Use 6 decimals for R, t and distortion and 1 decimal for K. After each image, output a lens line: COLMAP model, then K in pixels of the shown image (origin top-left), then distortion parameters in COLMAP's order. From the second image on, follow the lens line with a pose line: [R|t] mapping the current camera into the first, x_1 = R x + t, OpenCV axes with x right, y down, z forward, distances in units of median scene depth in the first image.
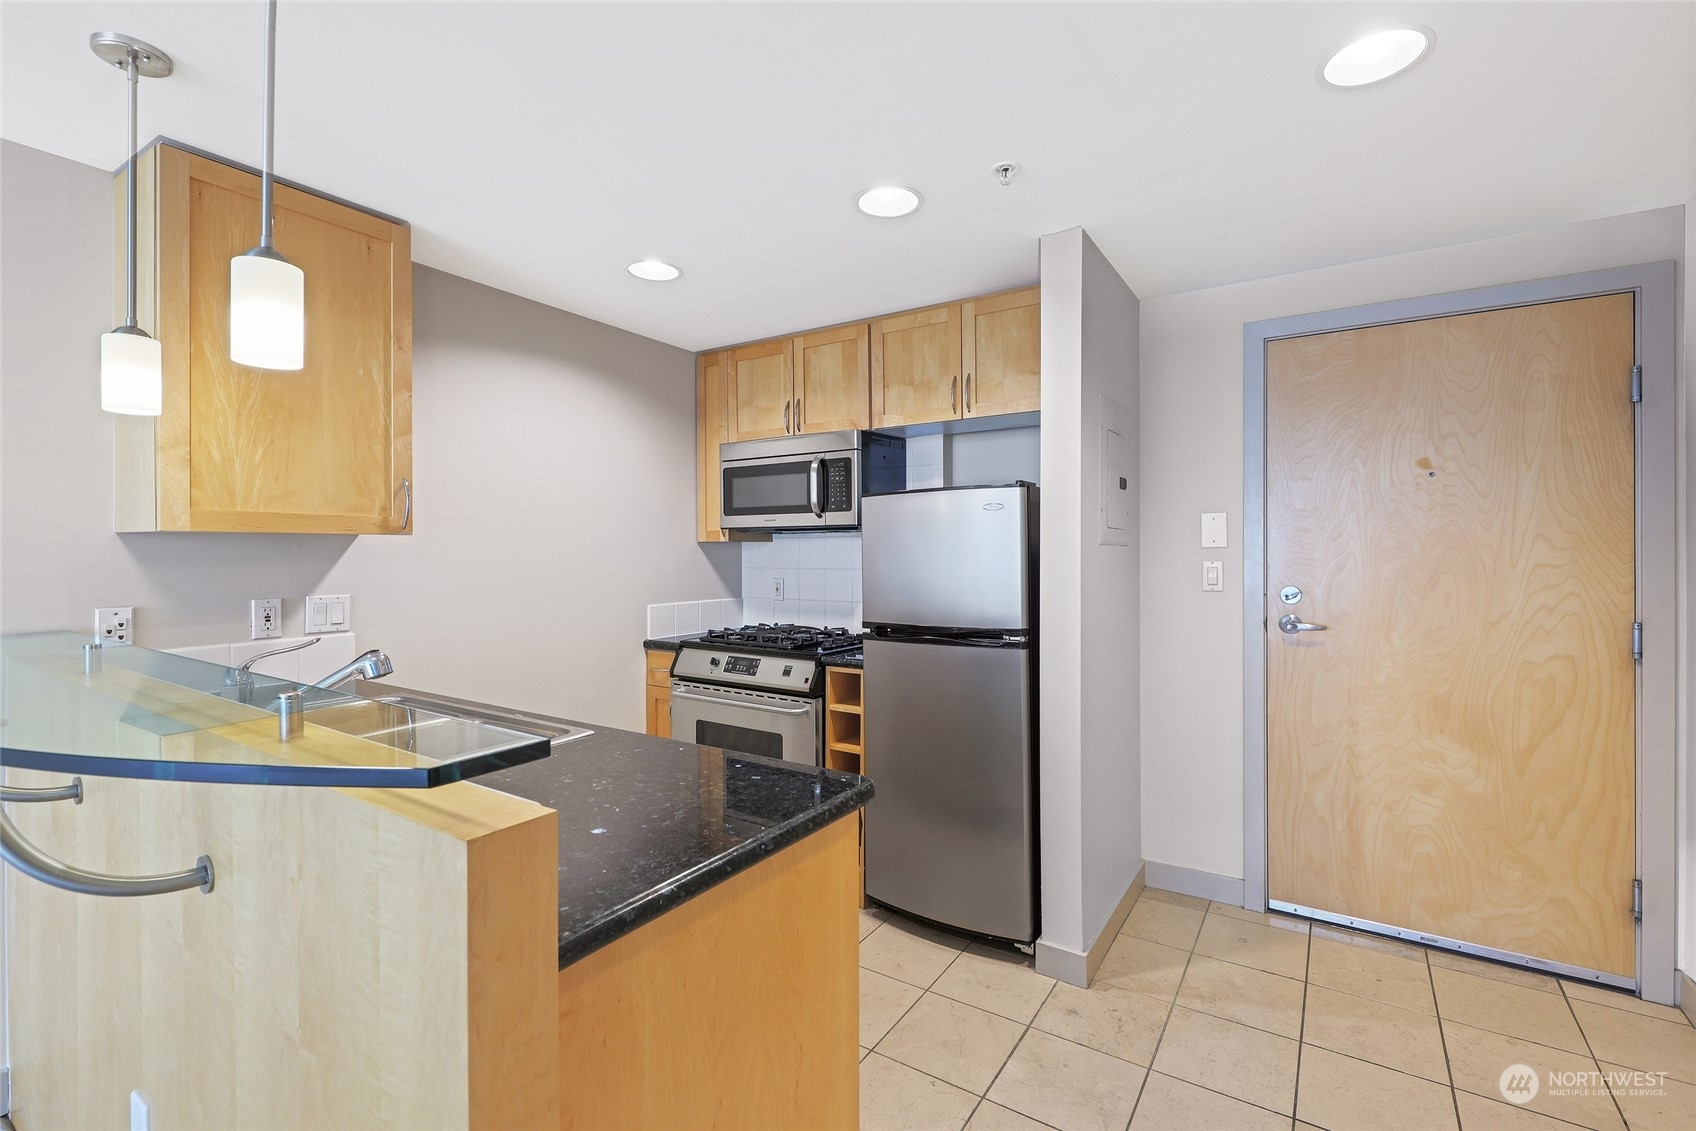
lens RADIAL K [[697.0, 0, 859.9], [0, 697.0, 545.2], [0, 0, 1]] dist [-0.000574, -0.000554]
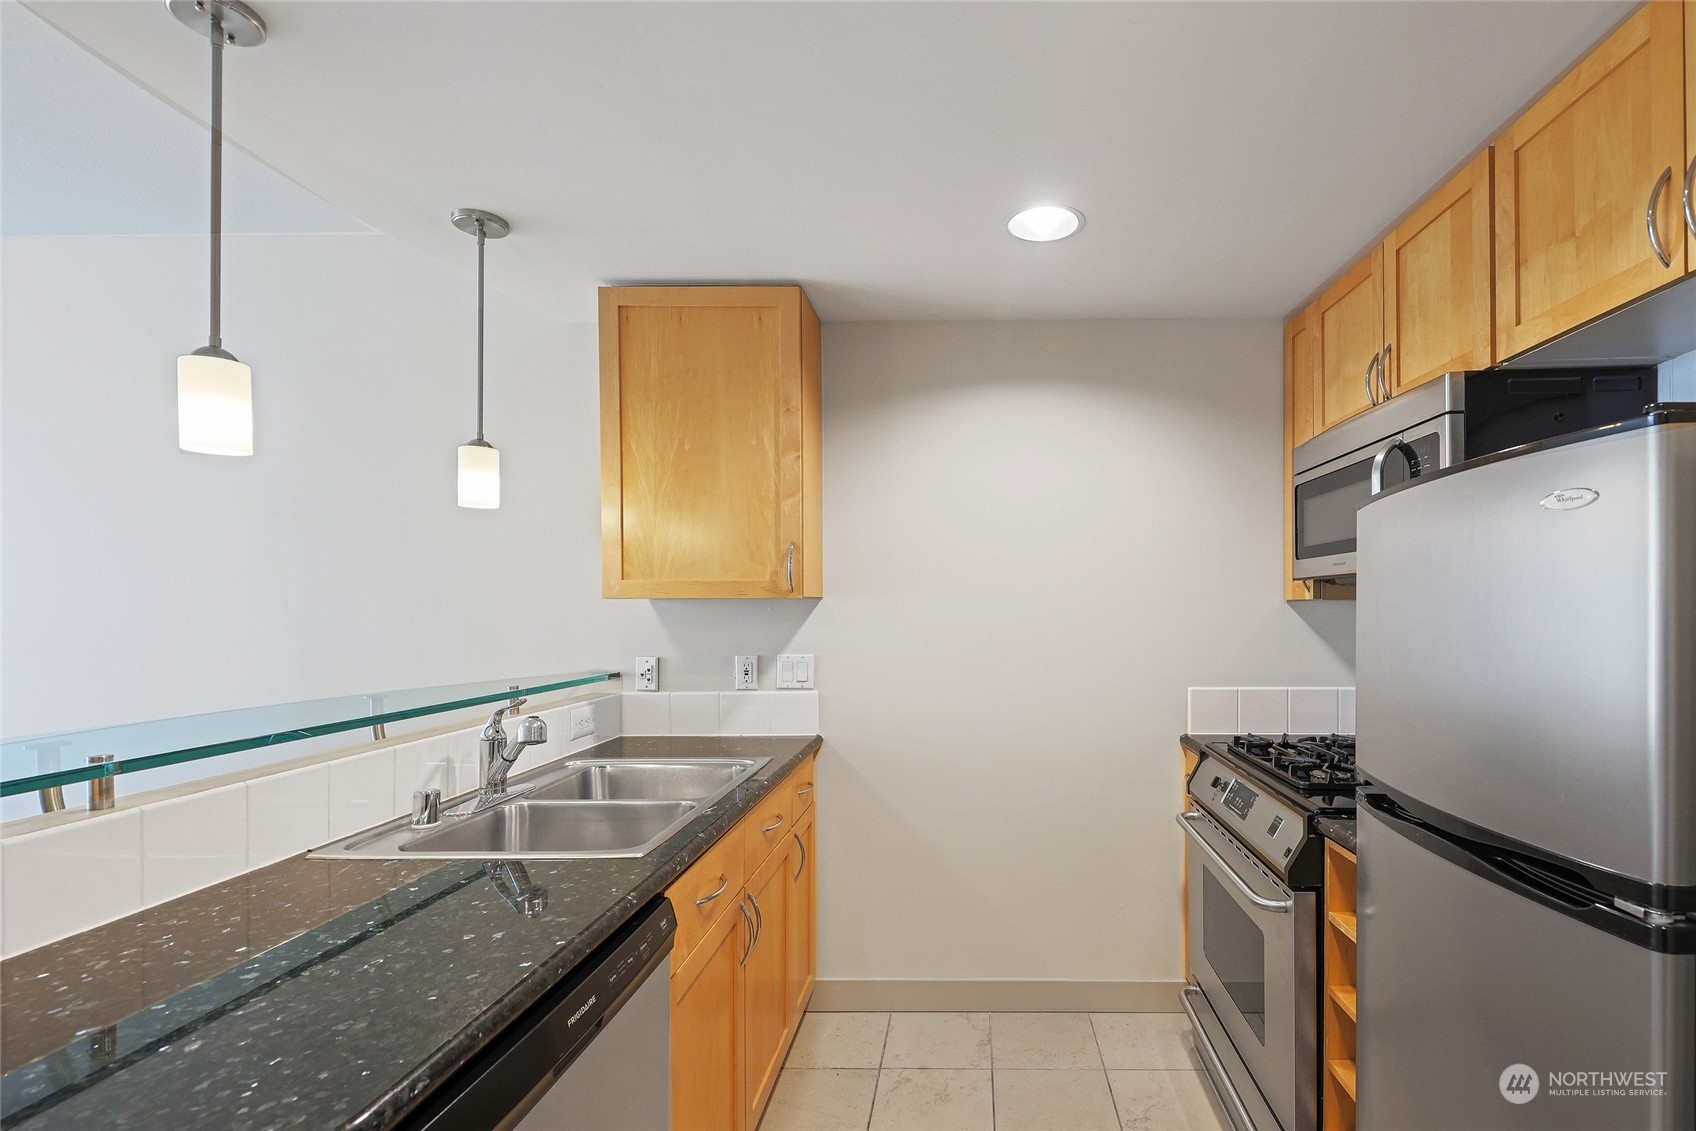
lens RADIAL K [[747.0, 0, 999.6], [0, 747.0, 610.4], [0, 0, 1]] dist [0.002364, -0.000416]
pose [[0.555887, 0.005156, -0.831242, 0.274573], [0.007080, 0.999915, 0.010937, -0.004943], [0.831227, -0.011965, 0.555804, 0.456998]]
